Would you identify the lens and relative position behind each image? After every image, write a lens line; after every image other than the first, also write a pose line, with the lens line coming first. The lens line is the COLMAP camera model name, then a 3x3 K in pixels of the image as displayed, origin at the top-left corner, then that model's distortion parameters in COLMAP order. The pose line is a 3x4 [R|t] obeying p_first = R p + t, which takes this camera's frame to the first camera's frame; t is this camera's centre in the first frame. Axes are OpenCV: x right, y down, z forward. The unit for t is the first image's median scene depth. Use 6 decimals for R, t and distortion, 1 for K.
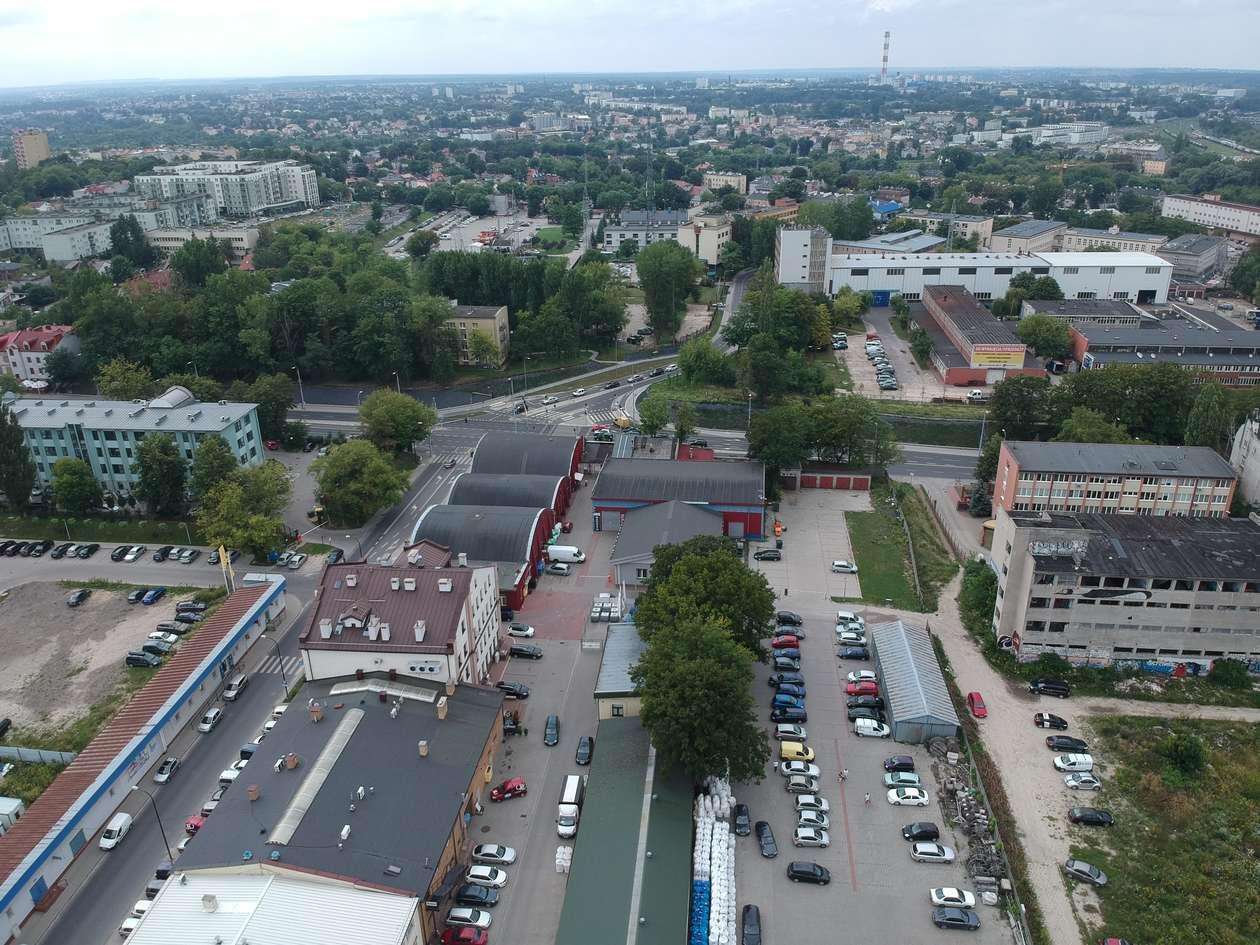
lens RADIAL K [[927.7, 0, 643.0], [0, 927.7, 465.3], [0, 0, 1]] dist [0.083434, -0.152845]
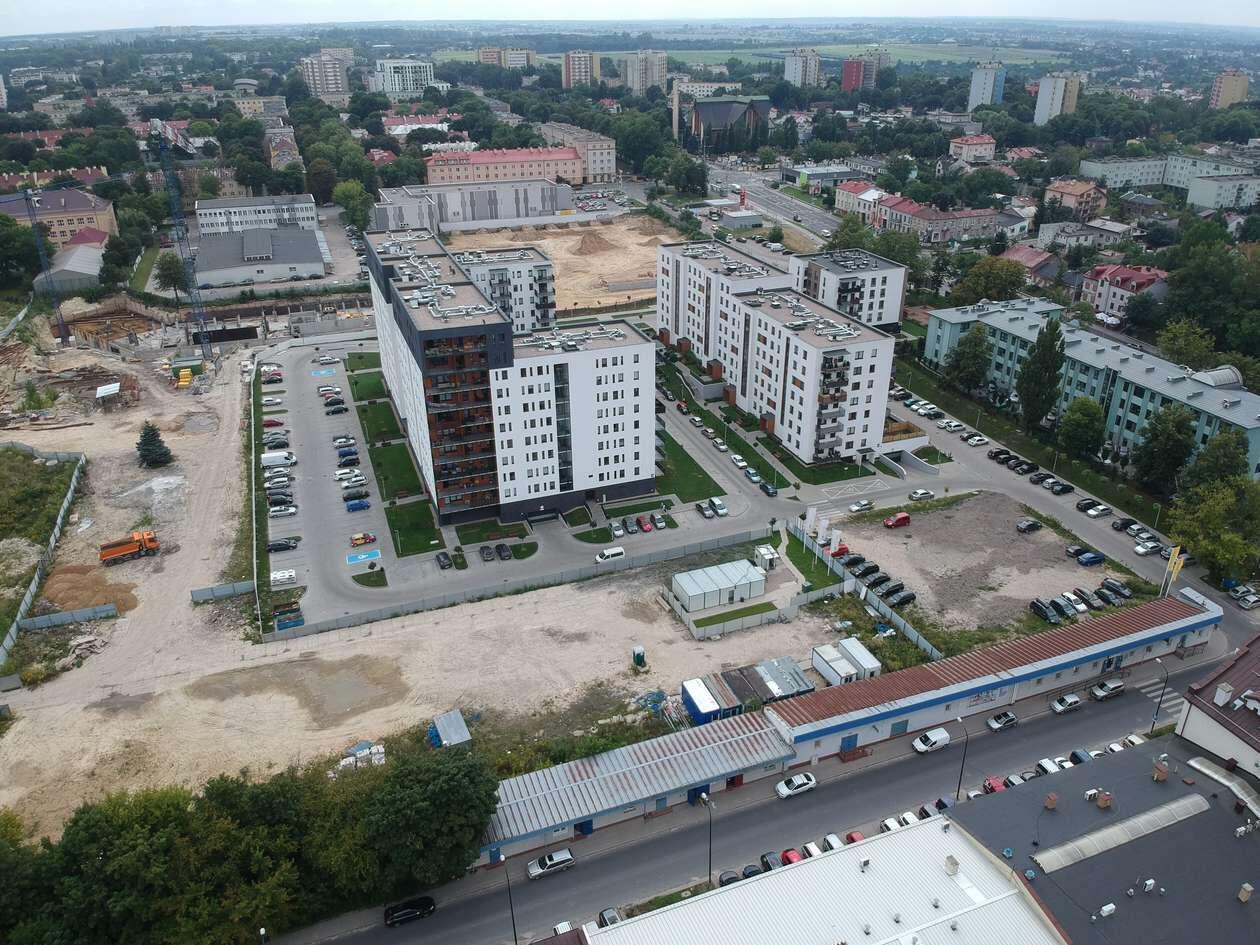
lens RADIAL K [[927.7, 0, 643.0], [0, 927.7, 465.3], [0, 0, 1]] dist [0.083434, -0.152845]
pose [[0.454033, 0.396500, -0.797898, 0.008941], [-0.350795, 0.902745, 0.248987, -0.027127], [0.819022, 0.166850, 0.548966, 0.056484]]
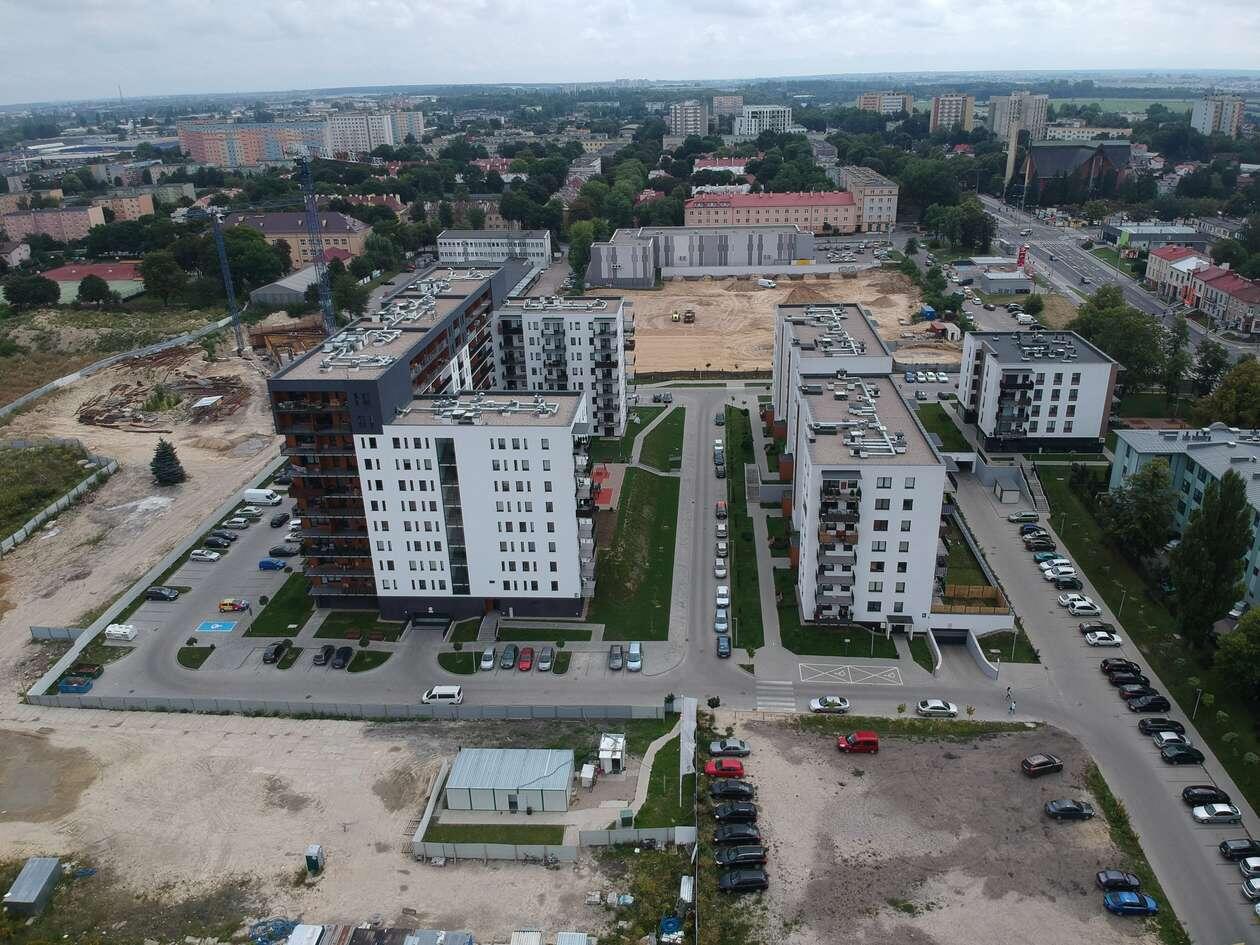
lens RADIAL K [[927.7, 0, 643.0], [0, 927.7, 465.3], [0, 0, 1]] dist [0.083434, -0.152845]
pose [[0.035791, 0.394982, -0.917991, -0.115894], [-0.369970, 0.858551, 0.354983, -0.161348], [0.928354, 0.326924, 0.176860, 0.504630]]
